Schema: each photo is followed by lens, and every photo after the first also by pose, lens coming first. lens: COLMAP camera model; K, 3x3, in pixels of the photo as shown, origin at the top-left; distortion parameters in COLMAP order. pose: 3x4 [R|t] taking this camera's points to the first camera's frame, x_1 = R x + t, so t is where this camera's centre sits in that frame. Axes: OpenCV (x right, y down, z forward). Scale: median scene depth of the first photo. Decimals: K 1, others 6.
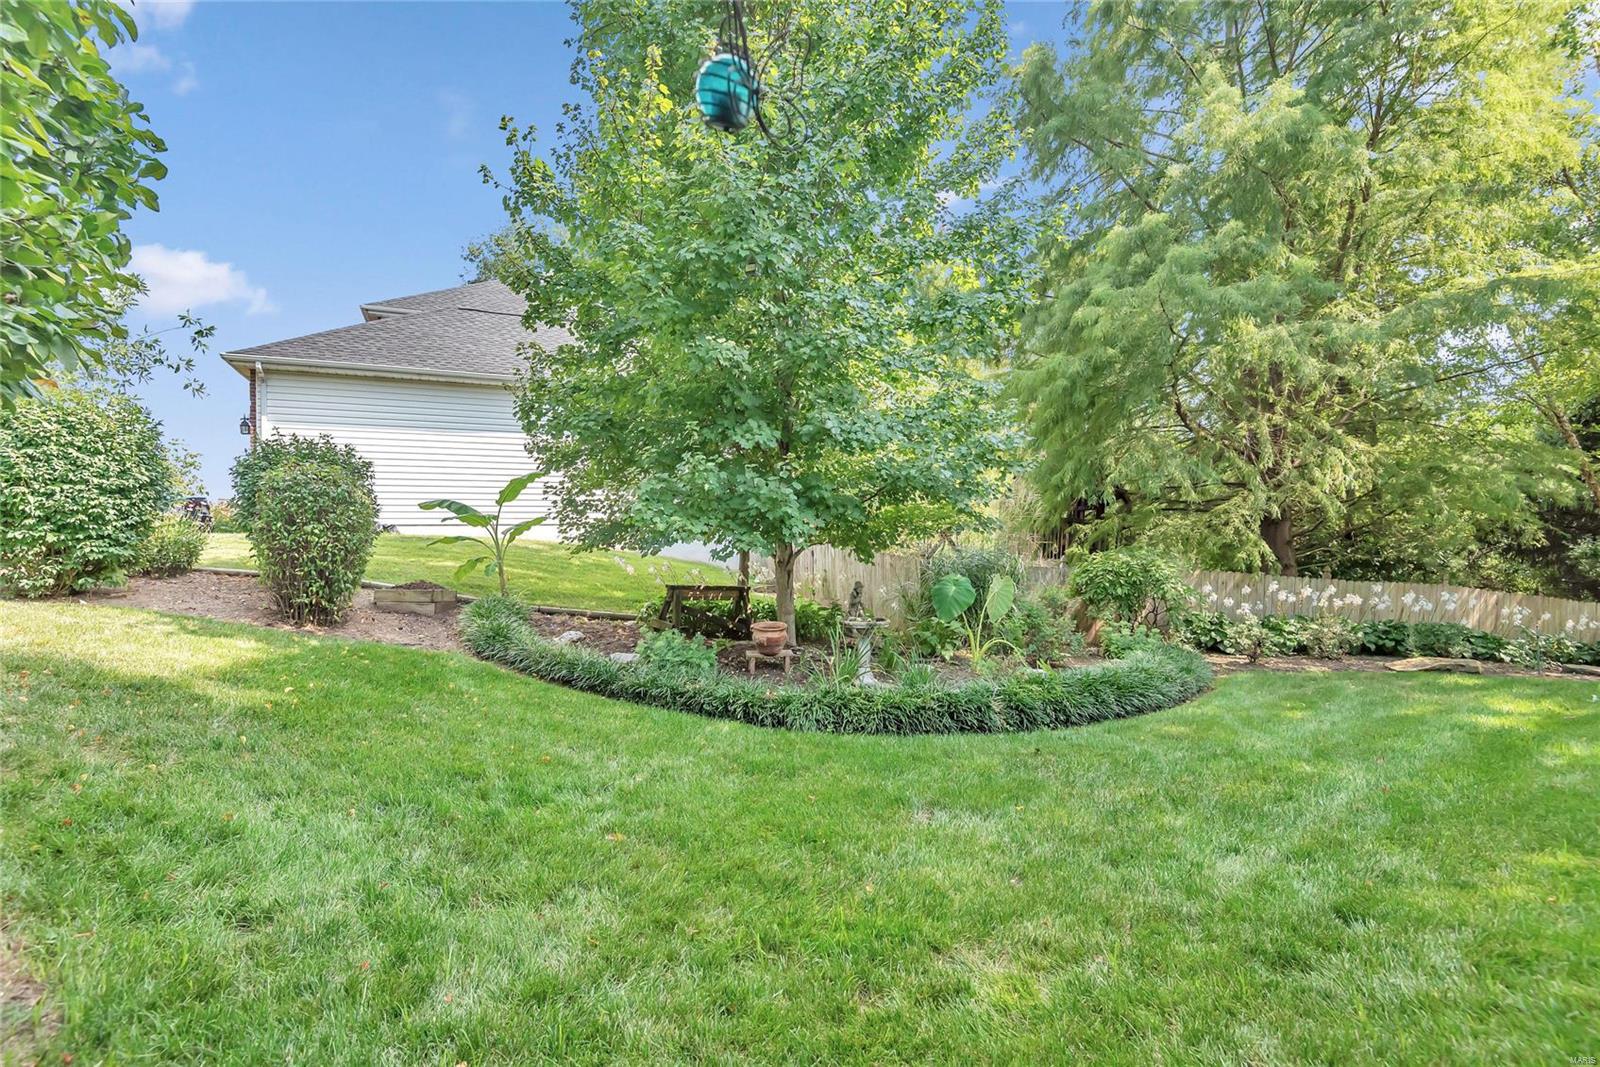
lens RADIAL K [[735.9, 0, 800.6], [0, 735.9, 533.0], [0, 0, 1]] dist [0.009329, -0.004812]
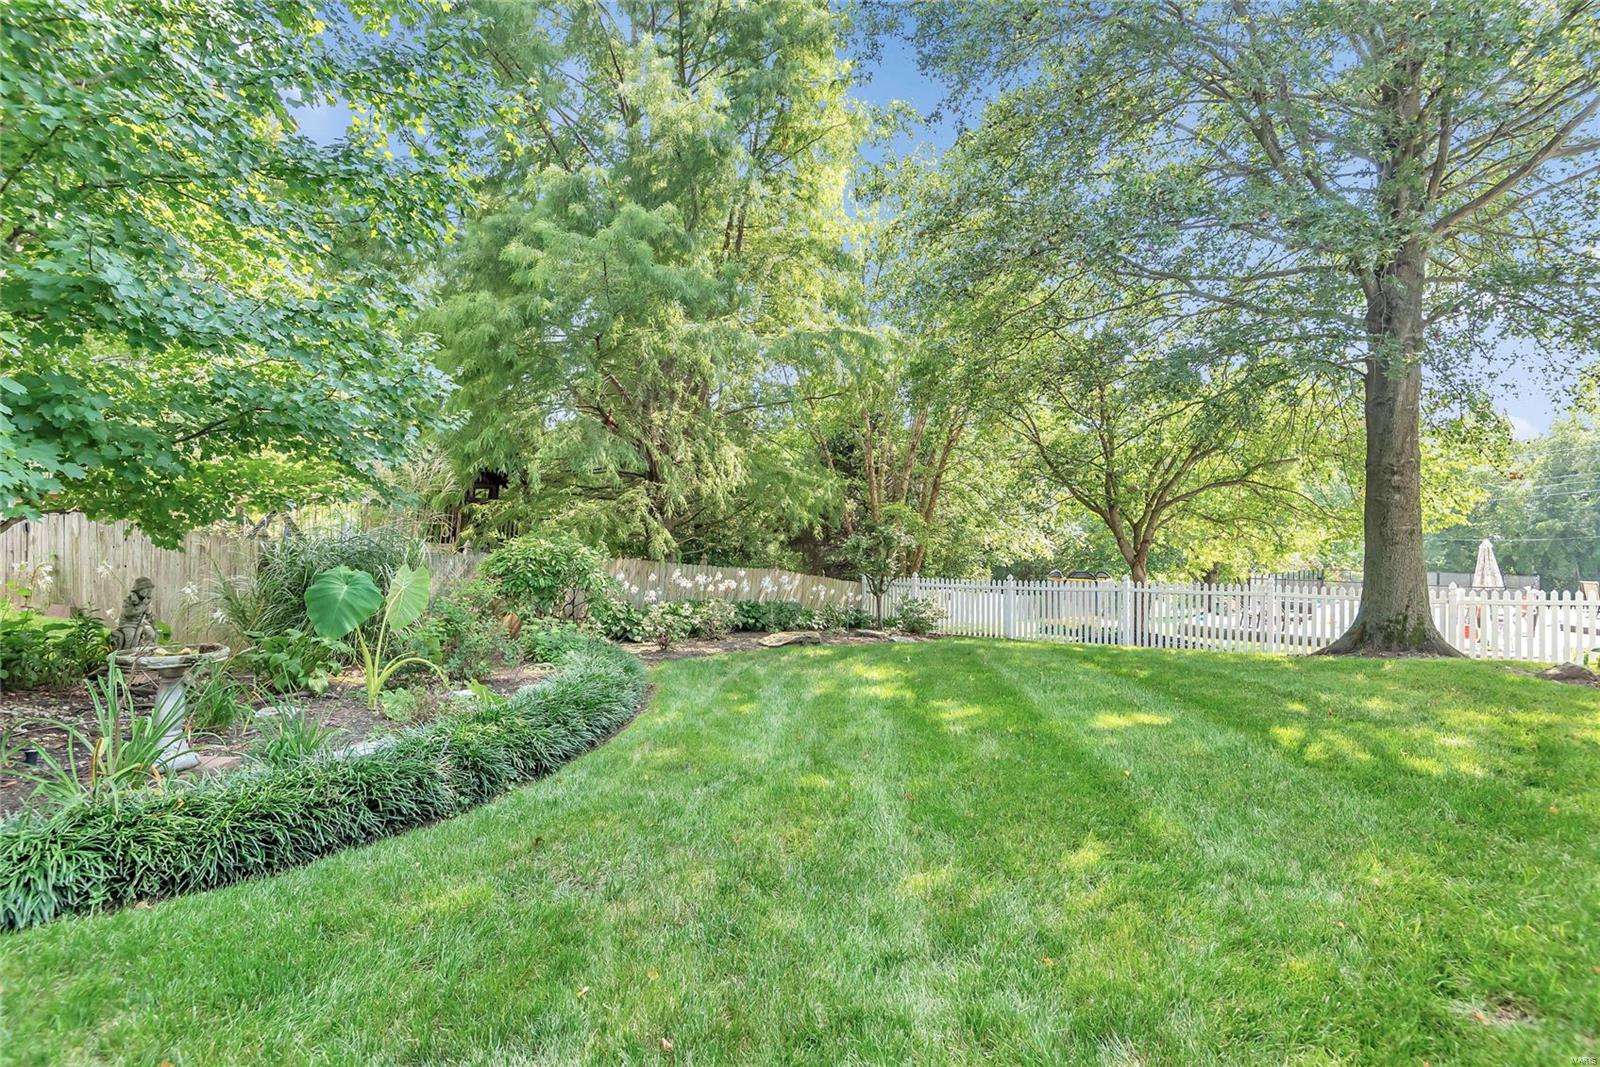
lens RADIAL K [[735.9, 0, 803.2], [0, 735.9, 532.0], [0, 0, 1]] dist [0.009329, -0.004812]
pose [[0.670672, 0.026558, 0.741278, -0.008987], [-0.043621, 0.999041, 0.003673, 0.003013], [-0.740470, -0.034798, 0.671188, 0.211079]]
